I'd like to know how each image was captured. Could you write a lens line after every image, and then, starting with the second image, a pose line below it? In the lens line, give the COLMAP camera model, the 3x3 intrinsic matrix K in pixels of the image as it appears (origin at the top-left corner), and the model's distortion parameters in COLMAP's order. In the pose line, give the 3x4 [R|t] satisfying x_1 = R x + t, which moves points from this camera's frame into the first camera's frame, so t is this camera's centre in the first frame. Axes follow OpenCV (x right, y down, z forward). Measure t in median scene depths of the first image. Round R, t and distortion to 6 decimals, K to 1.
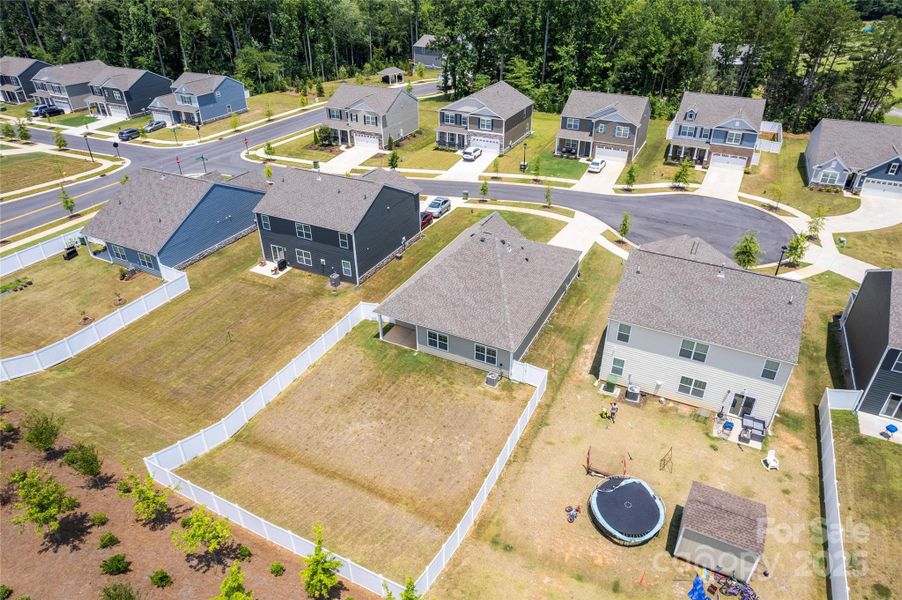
lens RADIAL K [[578.8, 0, 457.9], [0, 578.8, 305.7], [0, 0, 1]] dist [-0.048941, 0.040361]
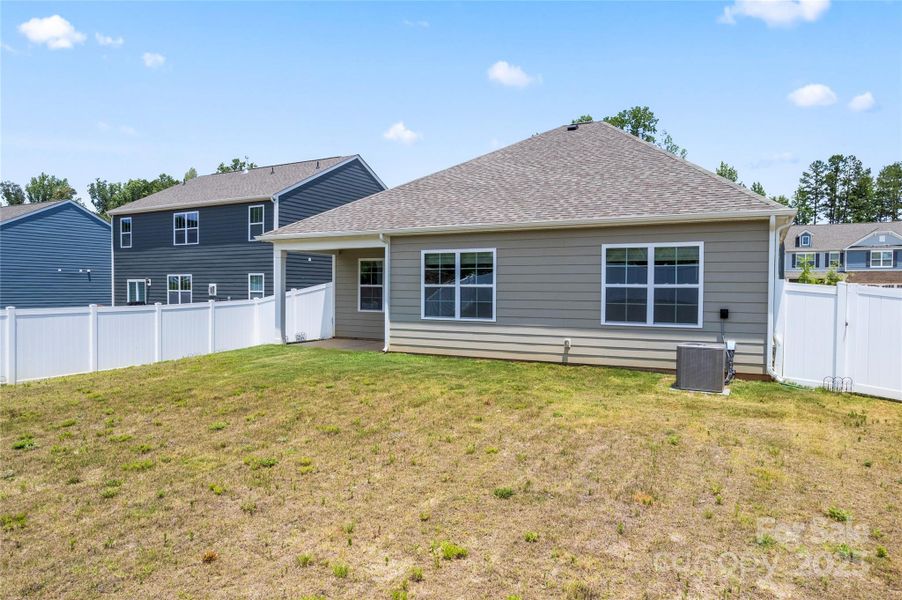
lens RADIAL K [[578.8, 0, 458.7], [0, 578.8, 313.3], [0, 0, 1]] dist [-0.048941, 0.040361]
pose [[0.999666, 0.007893, -0.024601, -0.023290], [-0.018949, 0.871241, -0.490490, 0.178437], [0.017562, 0.490793, 0.871099, 0.644246]]
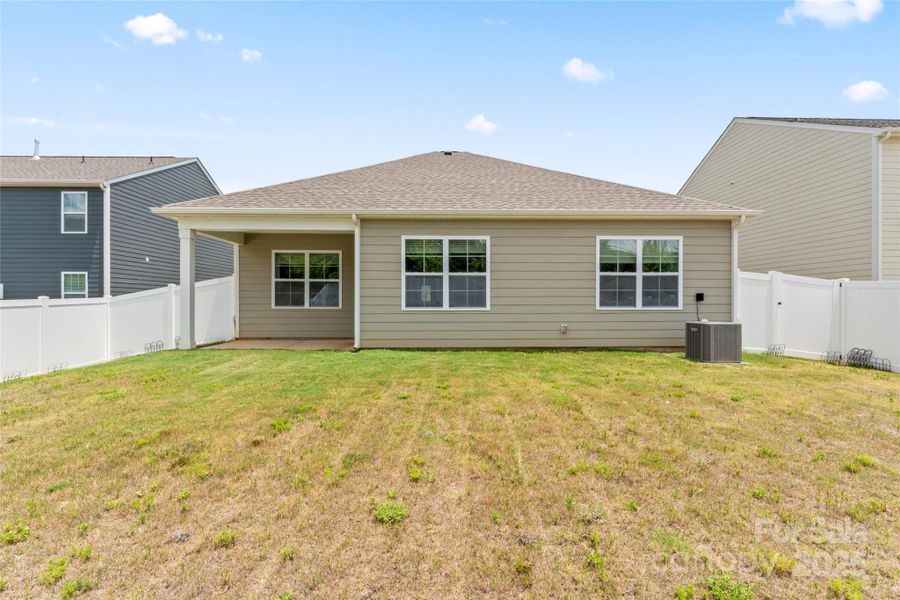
lens RADIAL K [[412.4, 0, 451.2], [0, 412.4, 306.7], [0, 0, 1]] dist [0.001761, -0.000504]
pose [[0.885107, -0.004436, 0.465367, -0.103495], [0.245439, 0.854036, -0.458674, 0.137270], [-0.395406, 0.520194, 0.757002, 0.729721]]
